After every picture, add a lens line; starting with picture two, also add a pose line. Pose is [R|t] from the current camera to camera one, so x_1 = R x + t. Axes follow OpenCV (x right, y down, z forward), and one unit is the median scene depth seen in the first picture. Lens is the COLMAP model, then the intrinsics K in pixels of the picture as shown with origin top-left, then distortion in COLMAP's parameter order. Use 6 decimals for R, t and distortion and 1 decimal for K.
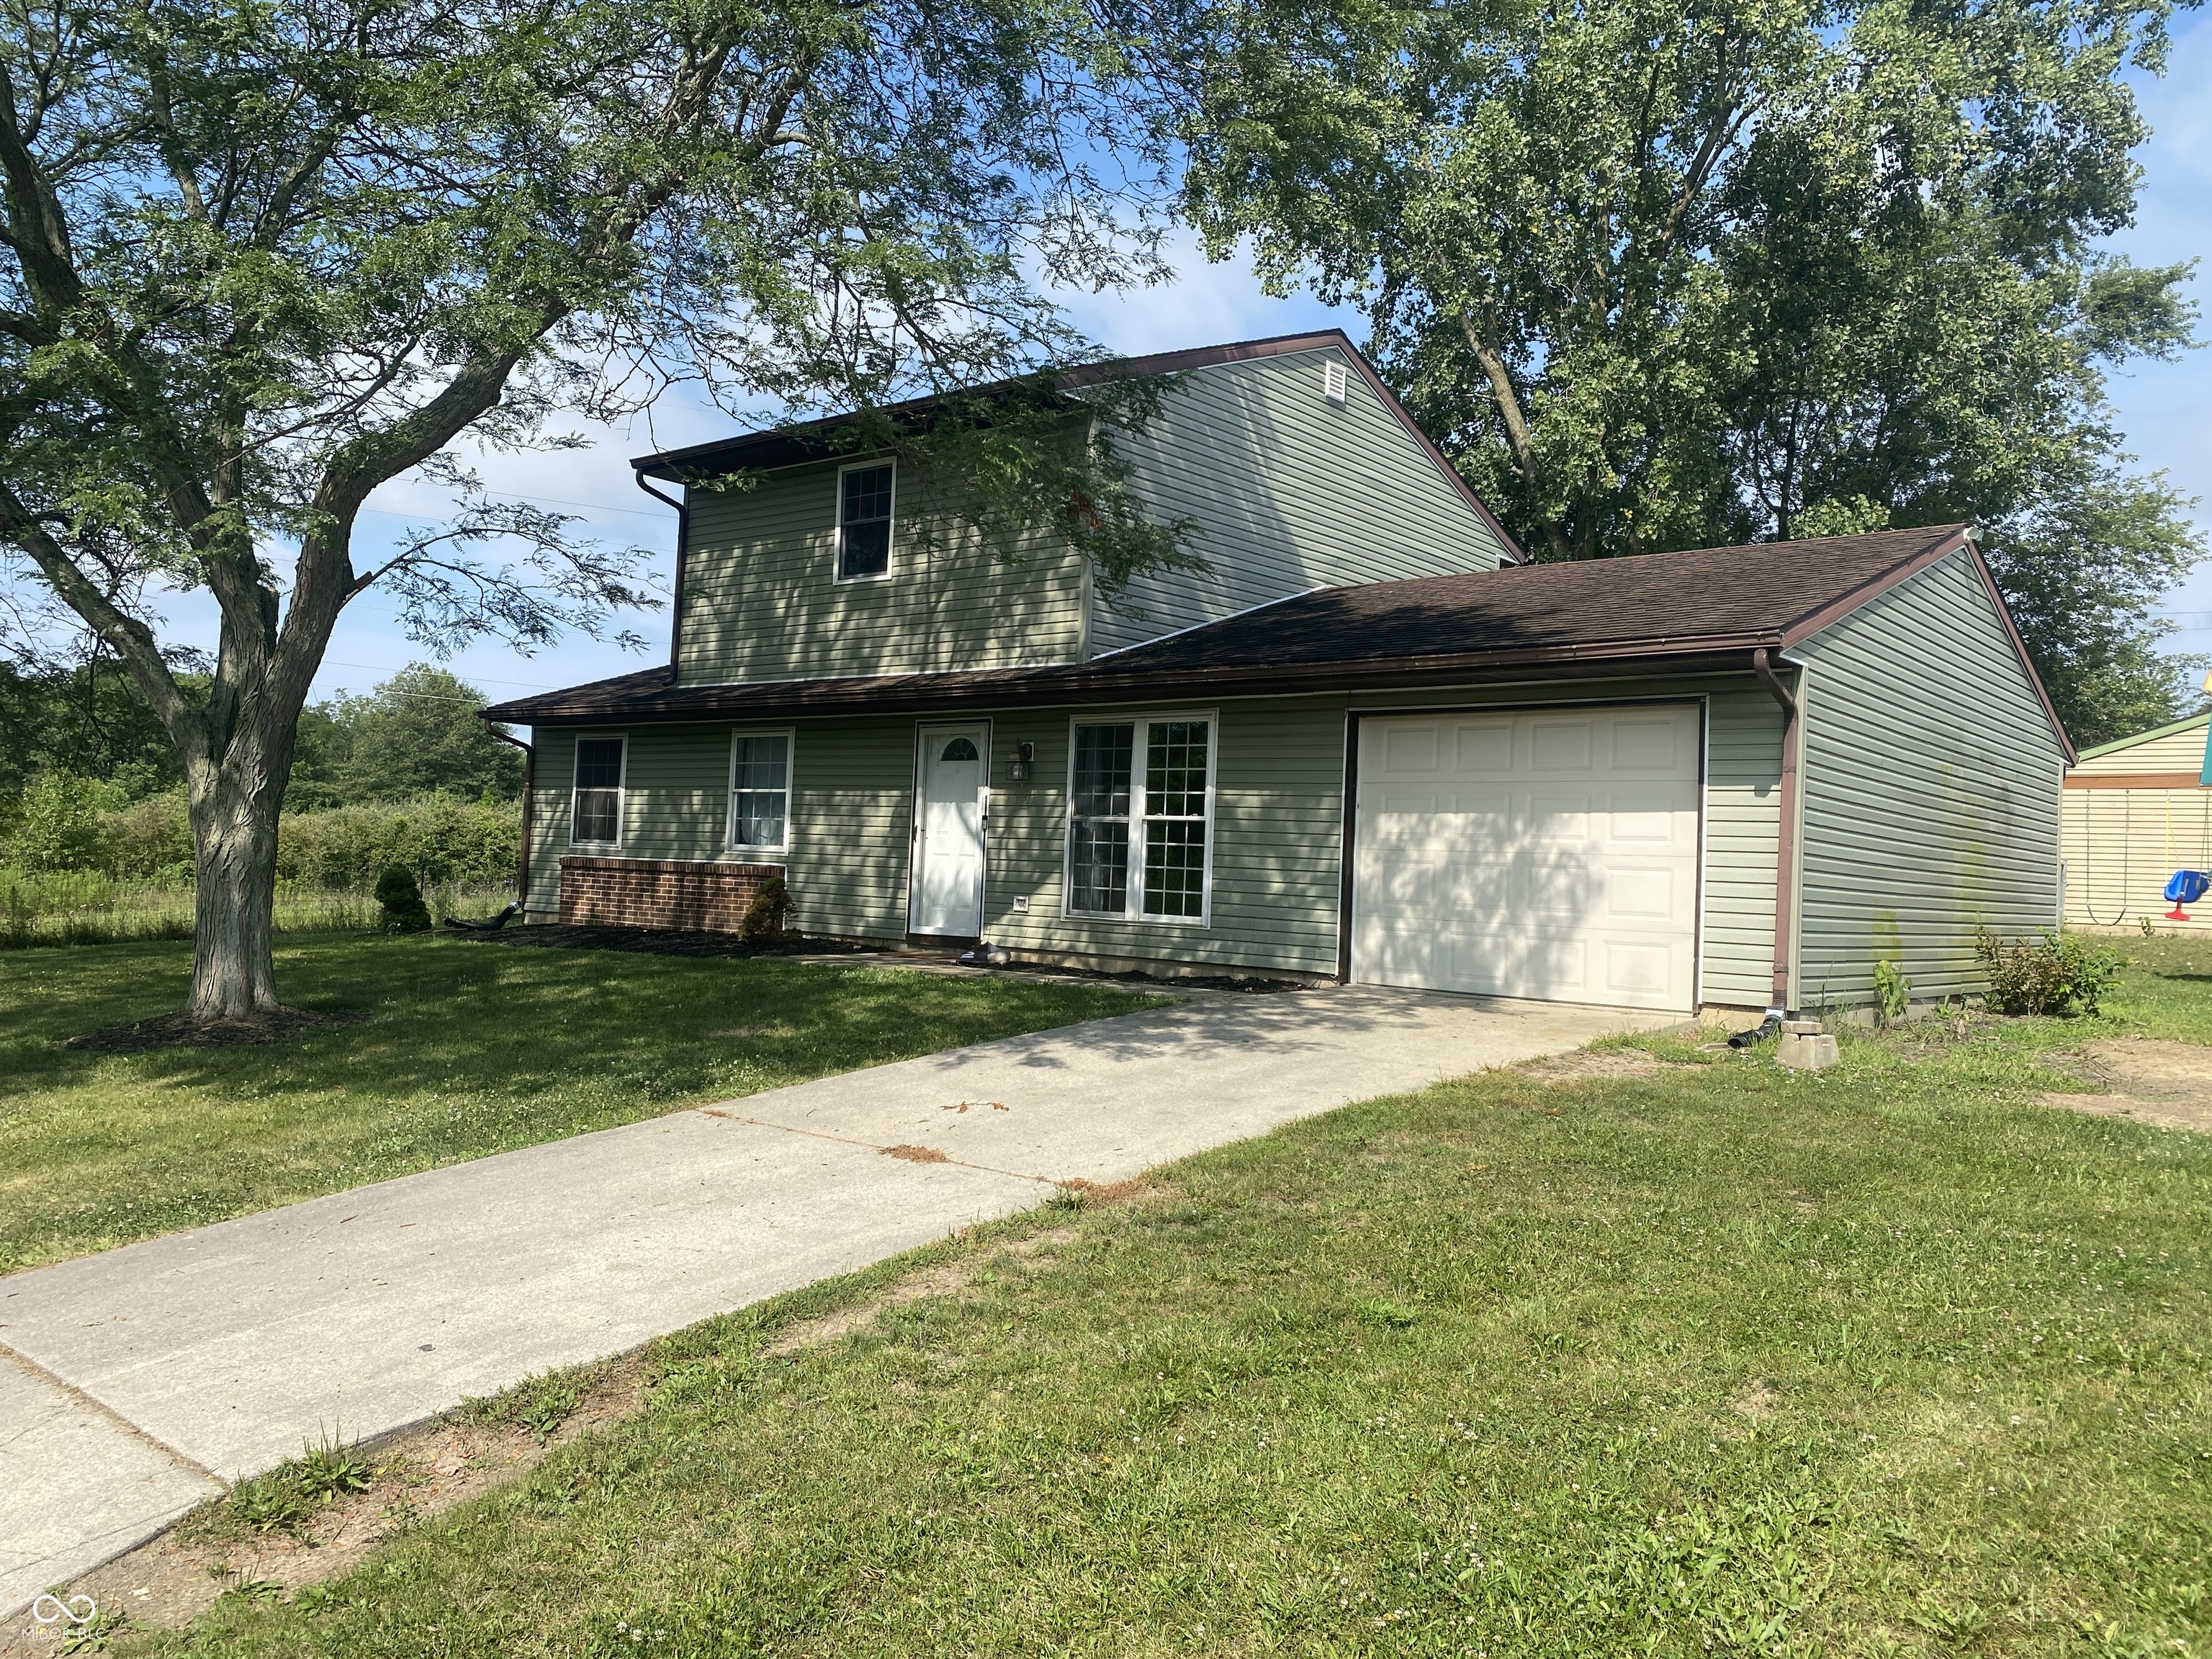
lens RADIAL K [[1686.8, 0, 1106.0], [0, 1686.8, 819.3], [0, 0, 1]] dist [0.126529, -0.008630]
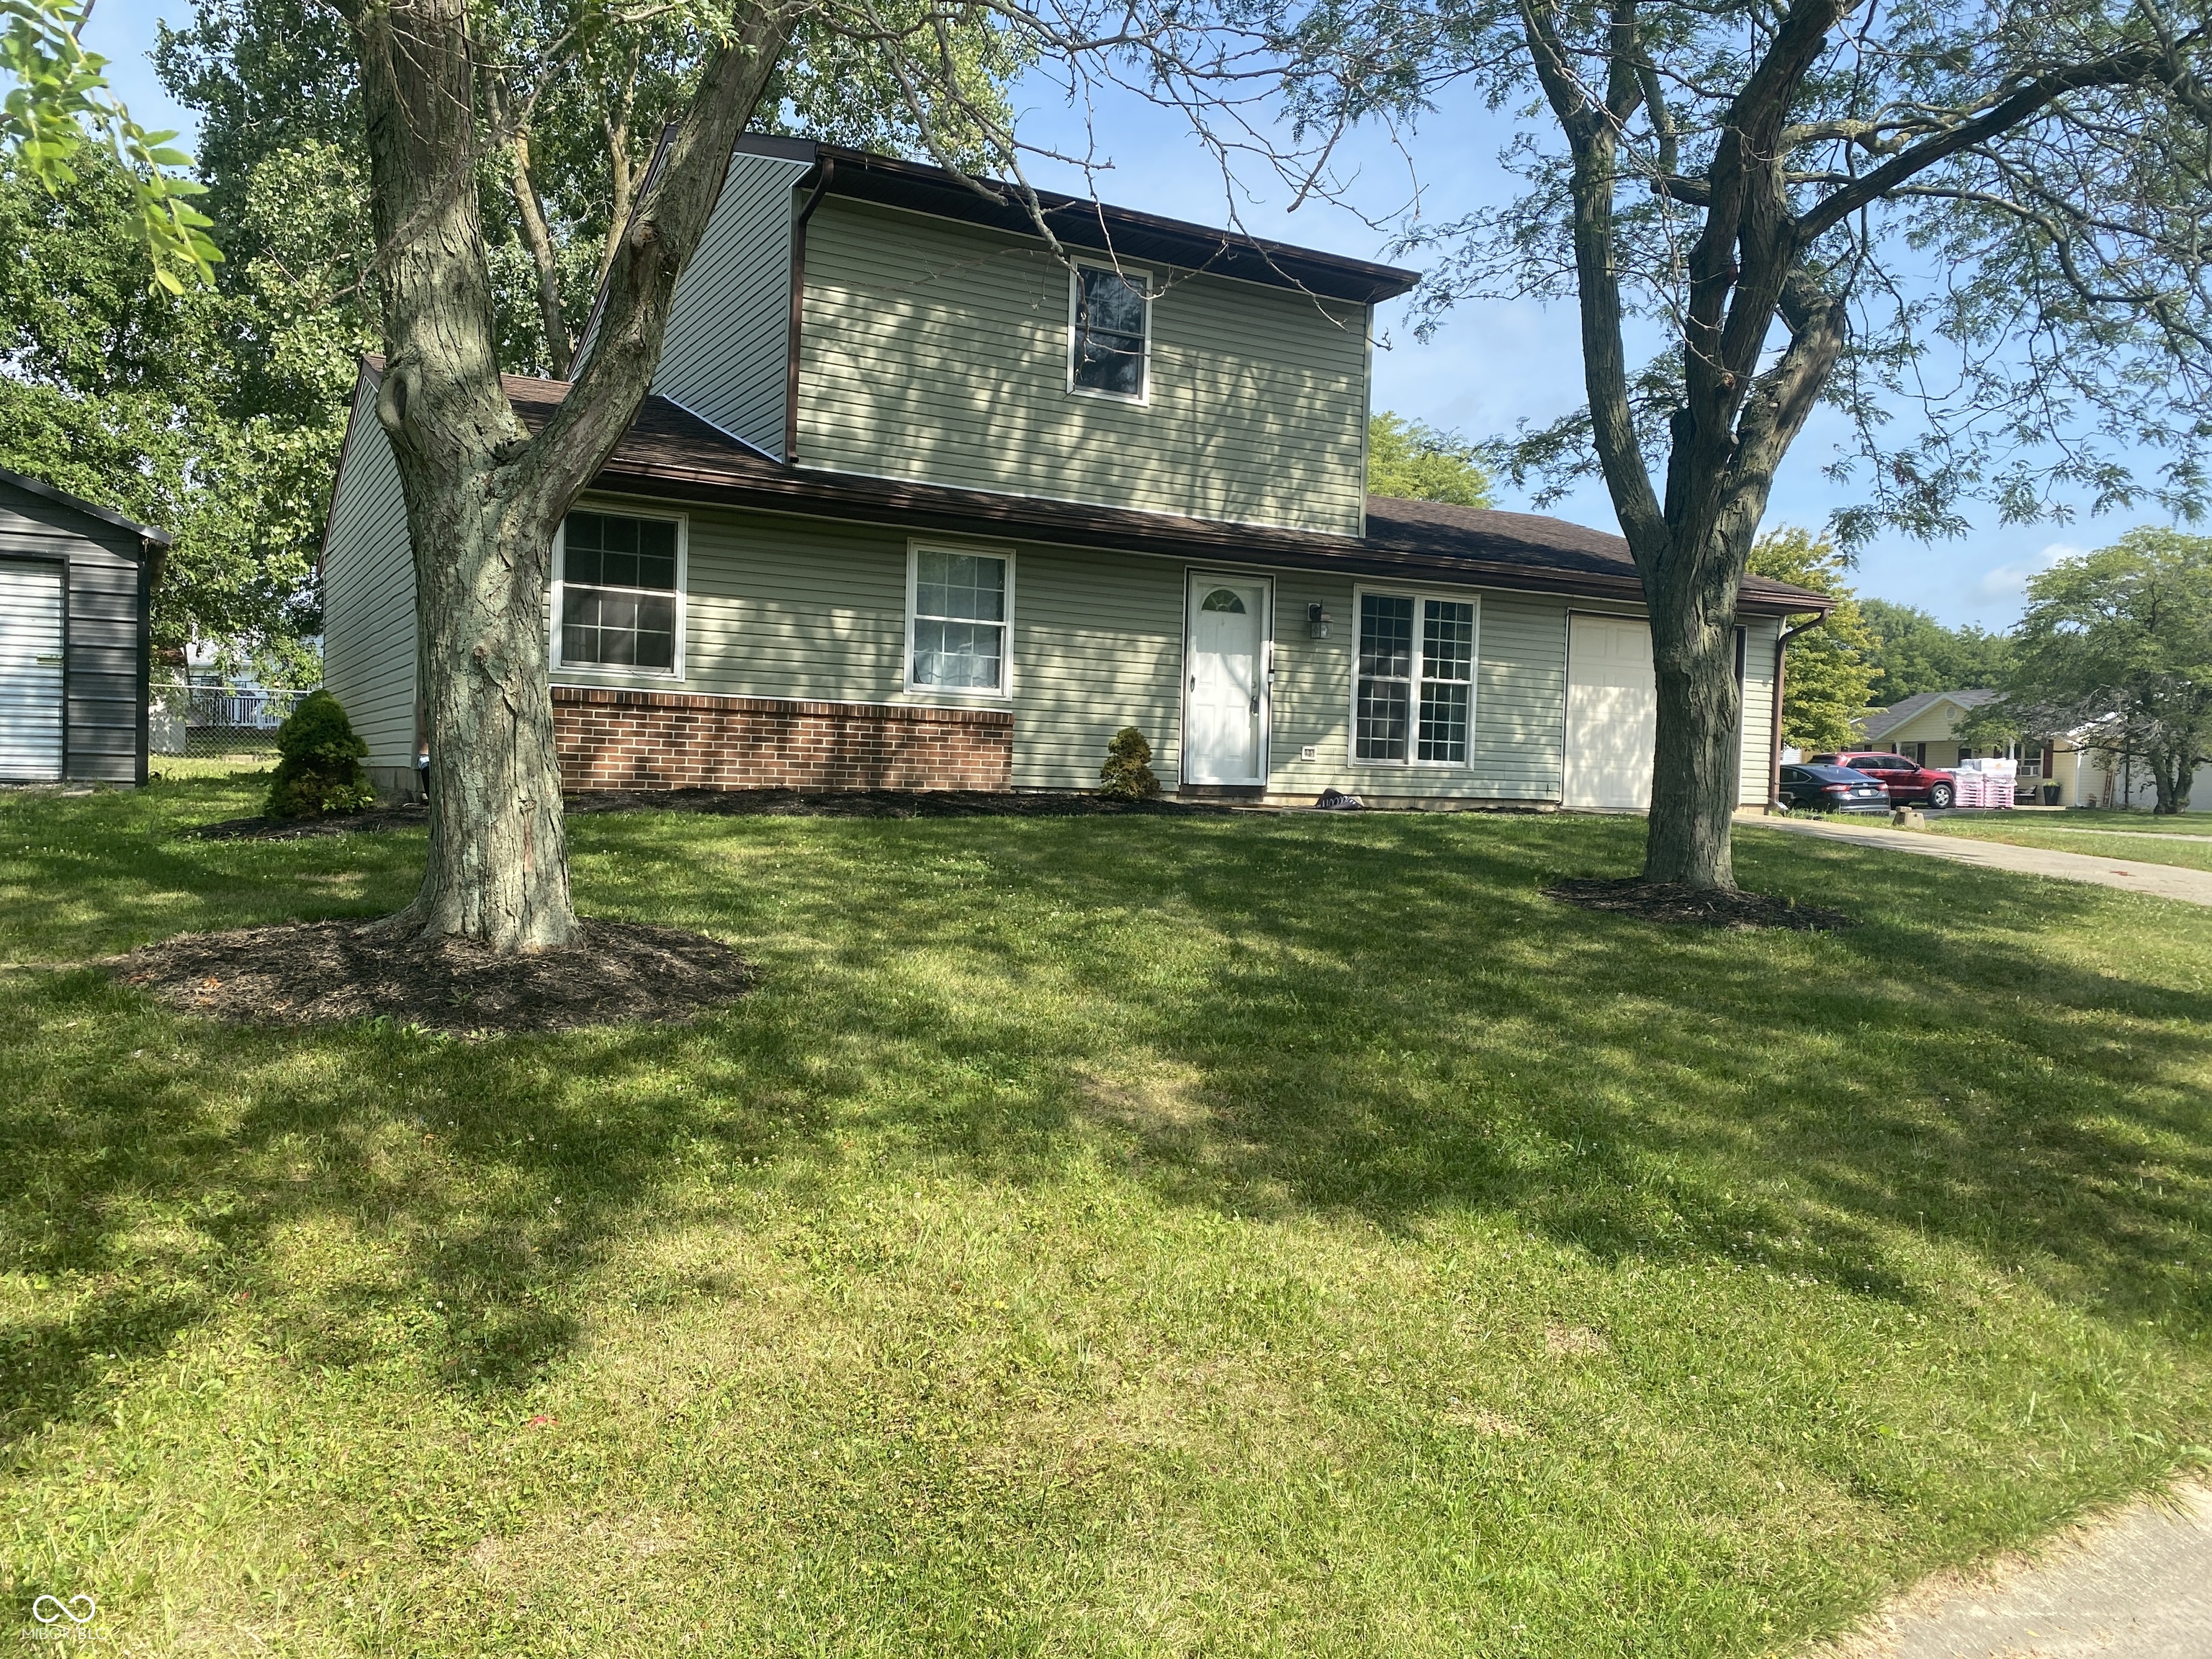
lens RADIAL K [[1686.8, 0, 1106.6], [0, 1686.8, 848.0], [0, 0, 1]] dist [0.126529, -0.008630]
pose [[0.353928, -0.065080, 0.933006, -1.055674], [-0.044603, 0.995267, 0.086343, 0.021492], [-0.934209, -0.072174, 0.349350, 0.695112]]
